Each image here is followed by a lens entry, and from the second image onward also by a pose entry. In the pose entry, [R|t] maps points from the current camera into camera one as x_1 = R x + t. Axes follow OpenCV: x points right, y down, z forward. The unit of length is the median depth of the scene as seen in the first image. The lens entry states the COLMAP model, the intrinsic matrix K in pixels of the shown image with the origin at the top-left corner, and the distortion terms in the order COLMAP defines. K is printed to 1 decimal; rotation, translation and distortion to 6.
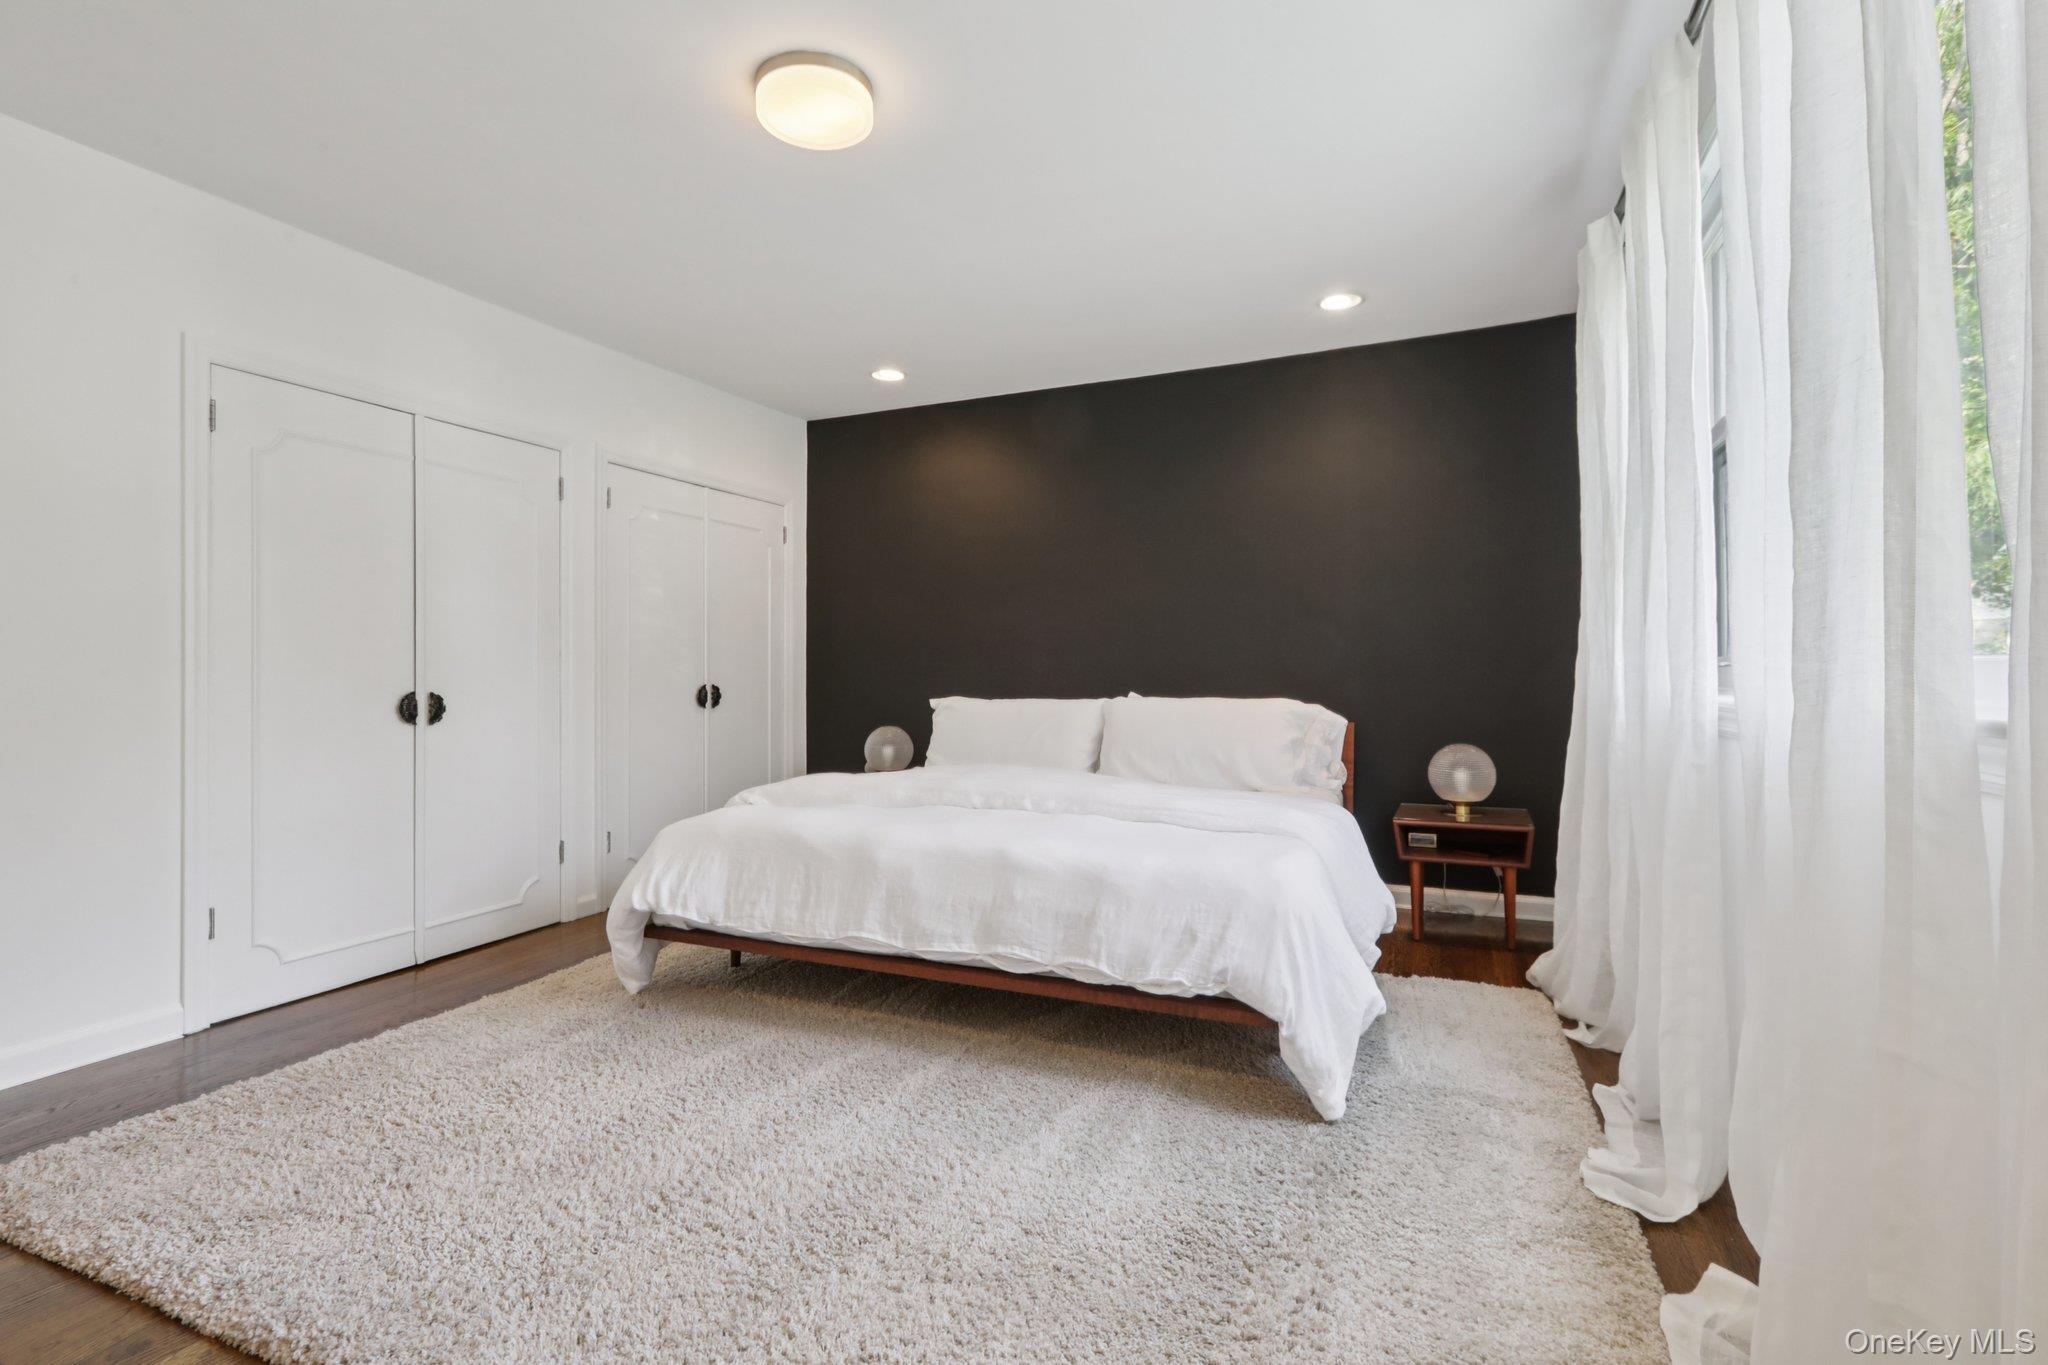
lens RADIAL K [[920.1, 0, 1026.8], [0, 920.1, 678.1], [0, 0, 1]] dist [-0.000173, 0.001376]
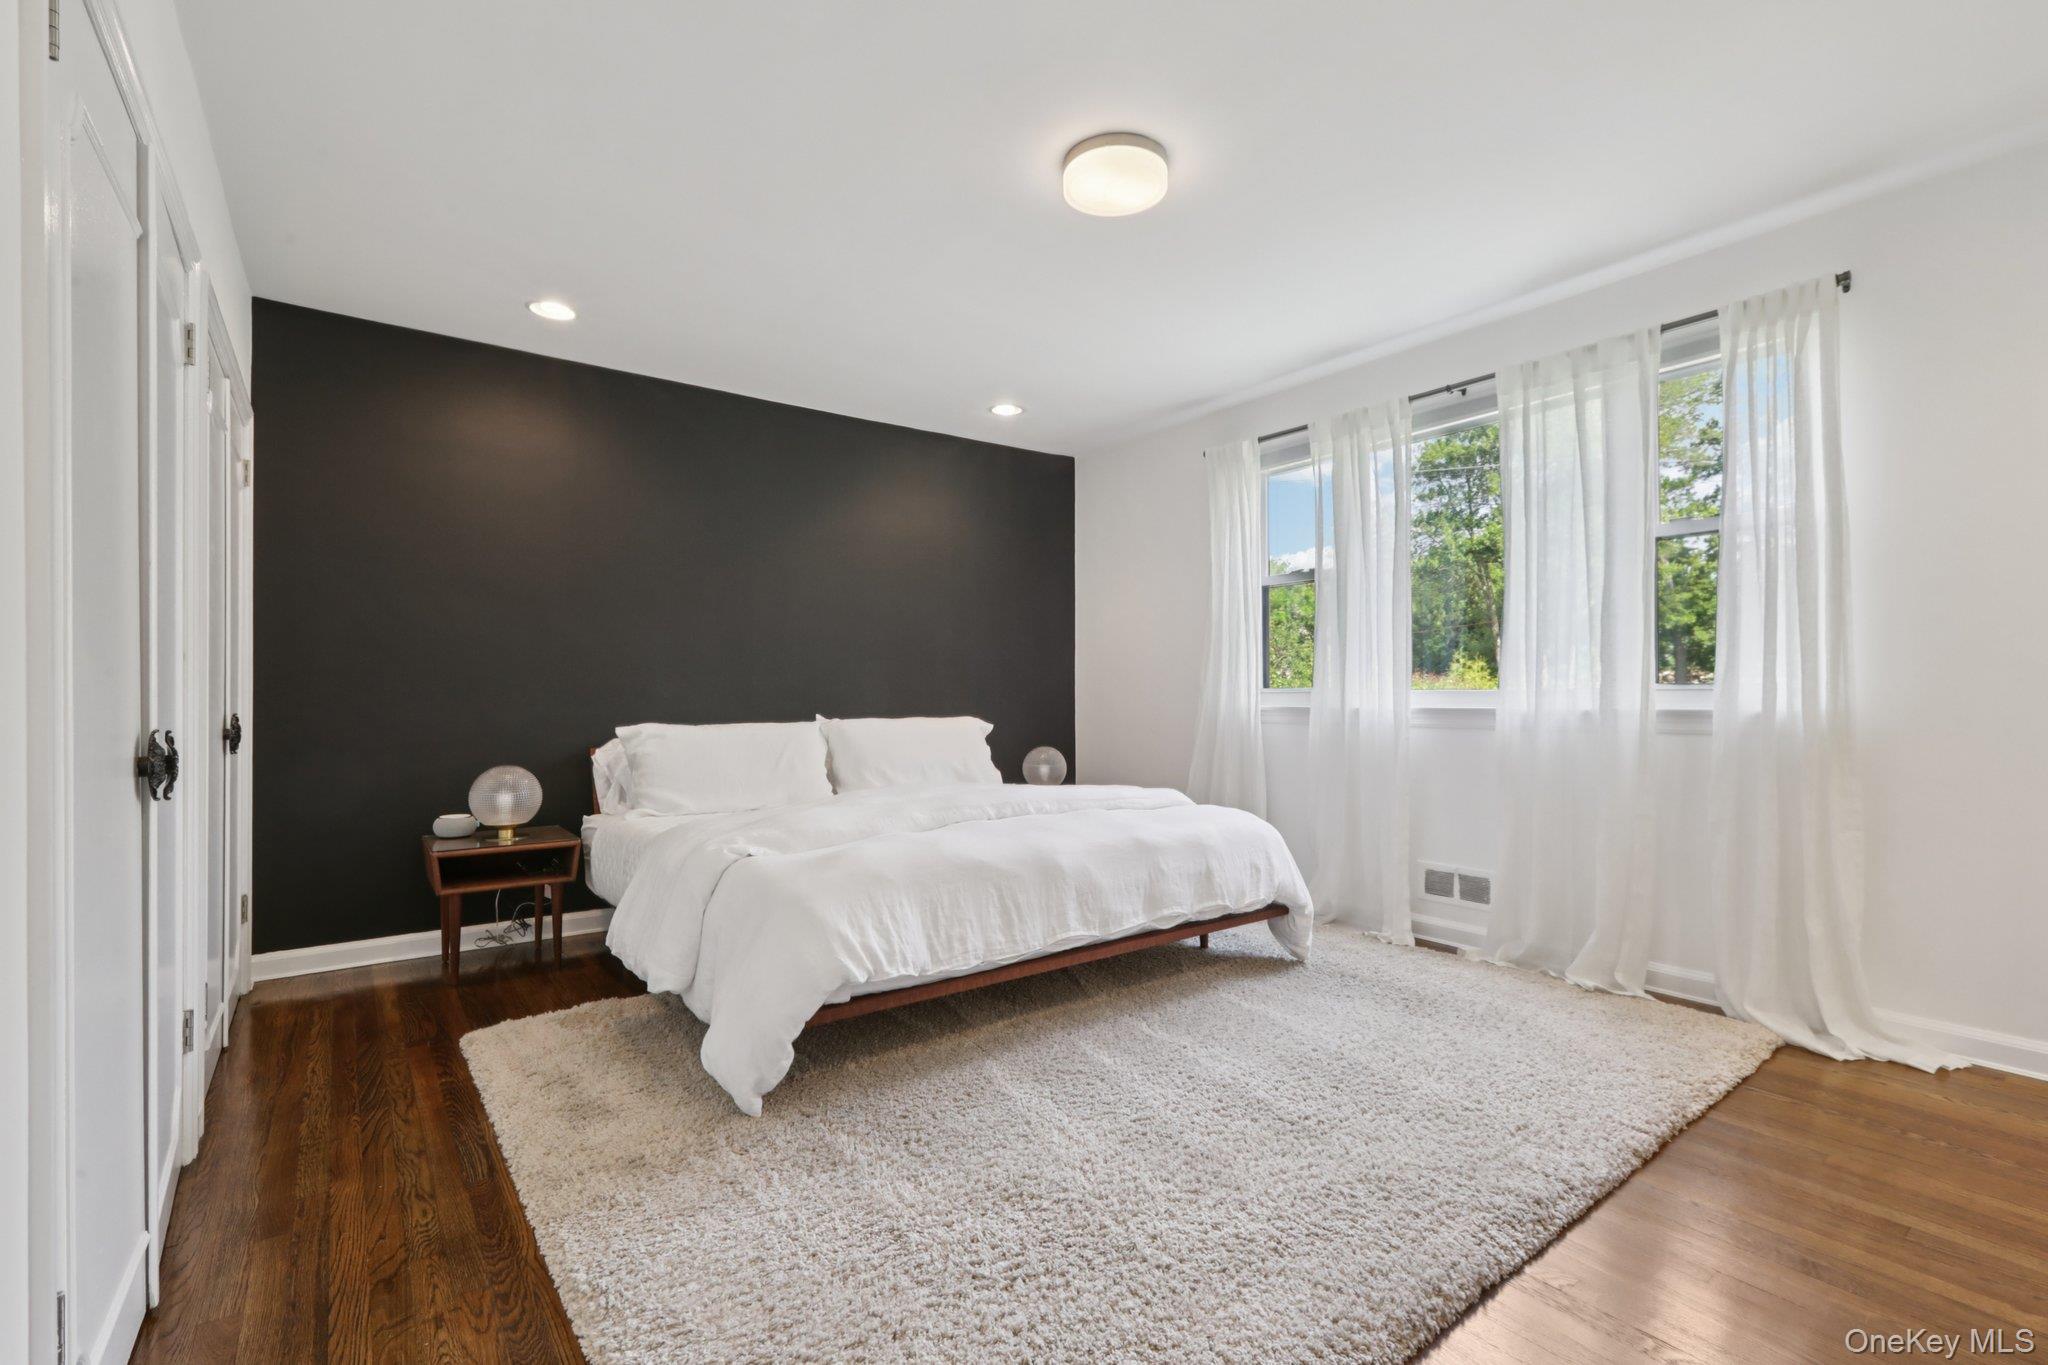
lens RADIAL K [[920.1, 0, 1024.2], [0, 920.1, 684.2], [0, 0, 1]] dist [-0.000173, 0.001376]
pose [[0.502860, 0.006981, 0.864340, -1.048099], [0.005414, 0.999922, -0.011226, -0.007525], [-0.864351, 0.010324, 0.502783, 0.444038]]
